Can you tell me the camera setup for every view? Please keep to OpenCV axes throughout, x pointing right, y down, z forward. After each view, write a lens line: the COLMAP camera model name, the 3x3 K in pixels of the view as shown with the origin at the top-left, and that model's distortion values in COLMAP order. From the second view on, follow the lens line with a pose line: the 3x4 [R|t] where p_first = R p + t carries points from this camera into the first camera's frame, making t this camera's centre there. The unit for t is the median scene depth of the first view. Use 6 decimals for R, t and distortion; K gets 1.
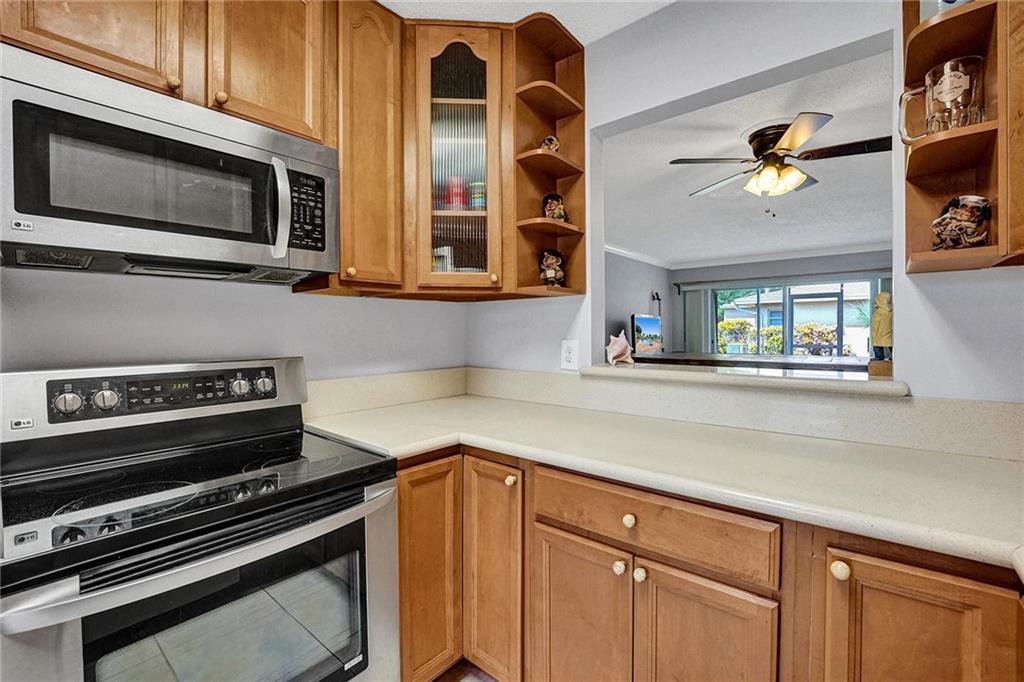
lens RADIAL K [[428.0, 0, 519.3], [0, 428.0, 337.7], [0, 0, 1]] dist [-0.025988, 0.000277]
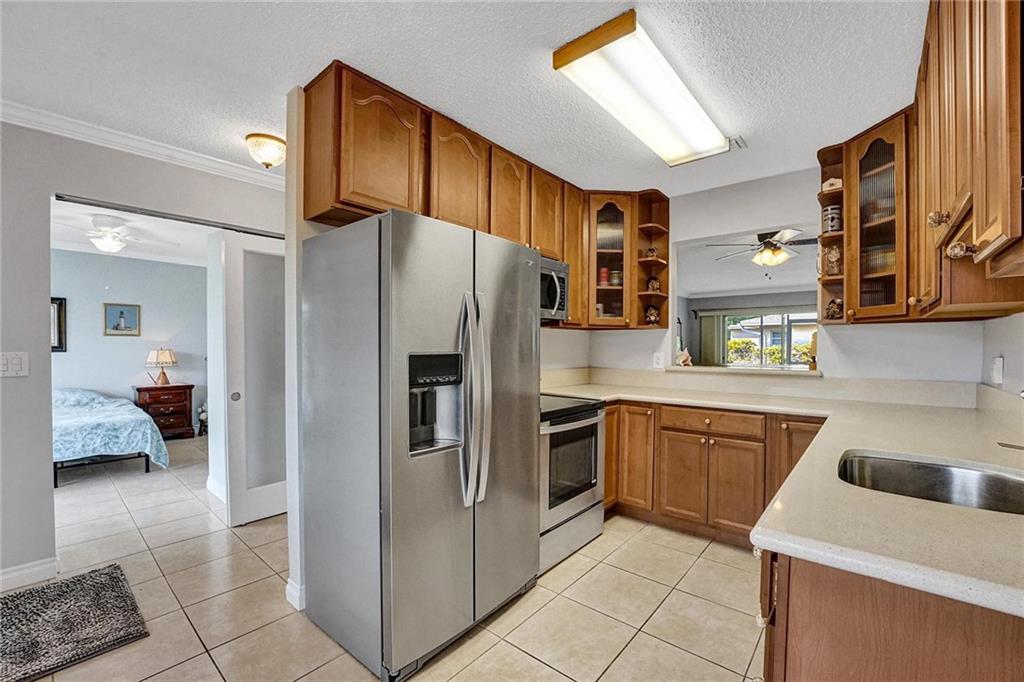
lens RADIAL K [[422.9, 0, 516.2], [0, 422.9, 352.8], [0, 0, 1]] dist [-0.026267, 0.000345]
pose [[0.999776, 0.010775, -0.018197, -0.518920], [-0.010835, 0.999936, -0.003198, 0.021487], [0.018161, 0.003395, 0.999829, -0.948313]]
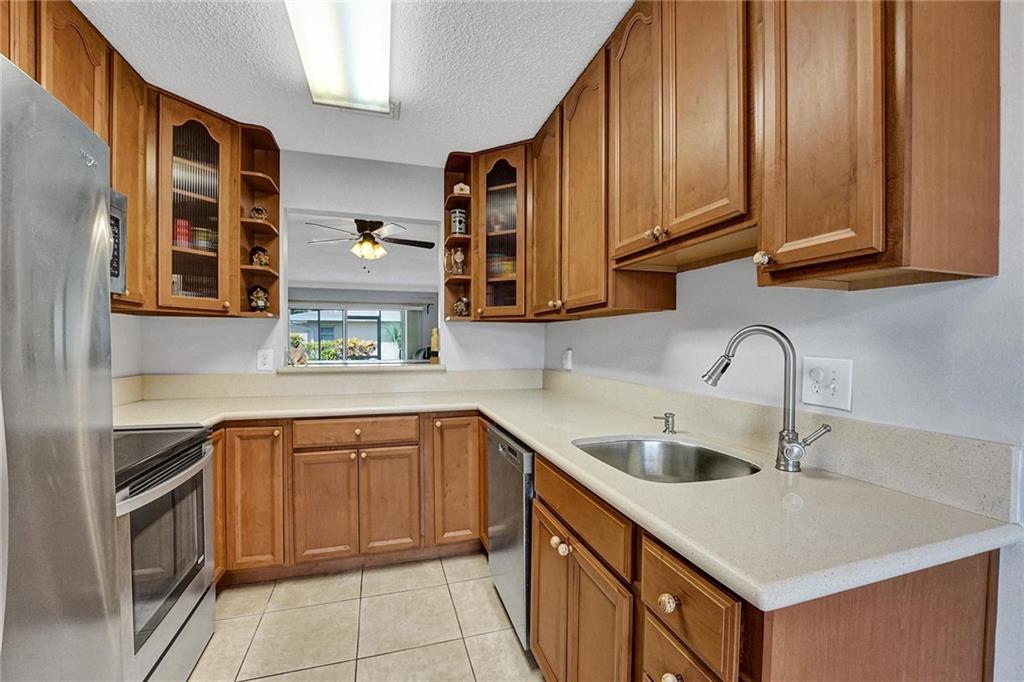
lens RADIAL K [[422.9, 0, 516.2], [0, 422.9, 352.8], [0, 0, 1]] dist [-0.026267, 0.000345]
pose [[0.542225, -0.010179, 0.840172, -0.656013], [0.006957, 0.999947, 0.007625, 0.012811], [-0.840204, 0.001710, 0.542267, -0.496455]]
